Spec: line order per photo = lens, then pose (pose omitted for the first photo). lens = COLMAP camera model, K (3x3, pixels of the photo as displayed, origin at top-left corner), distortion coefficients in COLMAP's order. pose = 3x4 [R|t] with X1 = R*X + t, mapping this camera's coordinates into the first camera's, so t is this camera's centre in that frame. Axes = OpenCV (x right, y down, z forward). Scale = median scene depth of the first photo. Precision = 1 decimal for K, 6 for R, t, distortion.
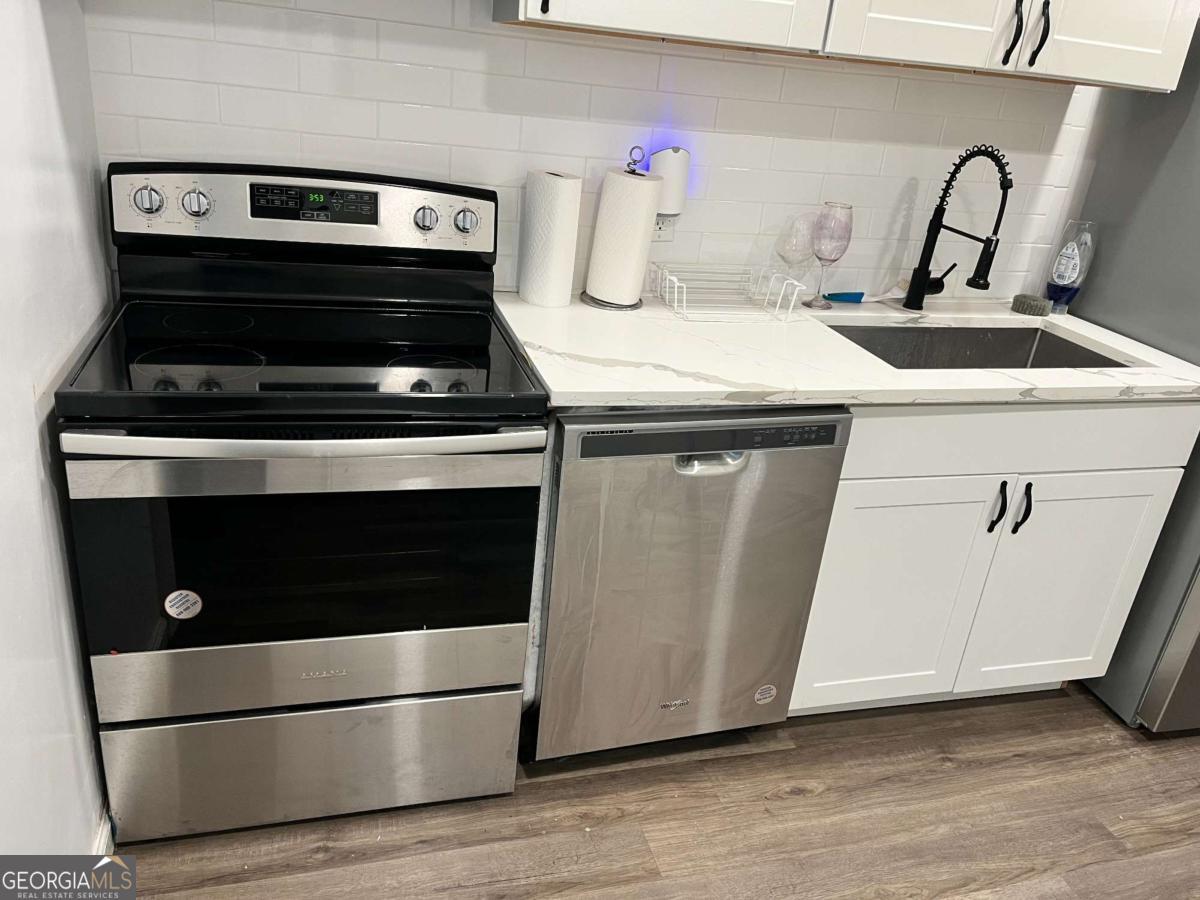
lens RADIAL K [[880.1, 0, 600.0], [0, 880.1, 450.0], [0, 0, 1]] dist [0.071414, -0.083741]
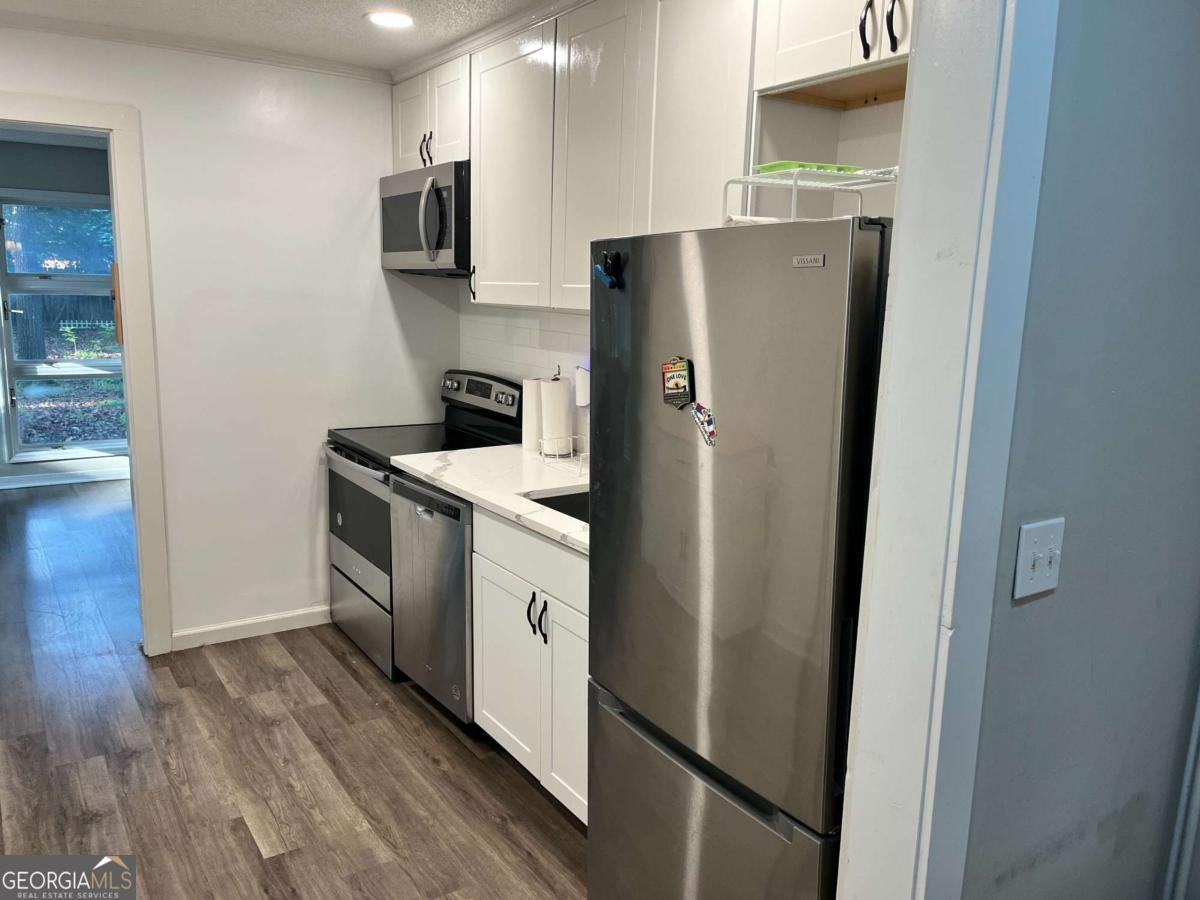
lens RADIAL K [[880.1, 0, 600.0], [0, 880.1, 450.0], [0, 0, 1]] dist [0.071414, -0.083741]
pose [[0.325947, 0.083249, -0.941716, 1.633093], [-0.370051, 0.927869, -0.046057, -0.132661], [0.869955, 0.363495, 0.333242, 0.534355]]
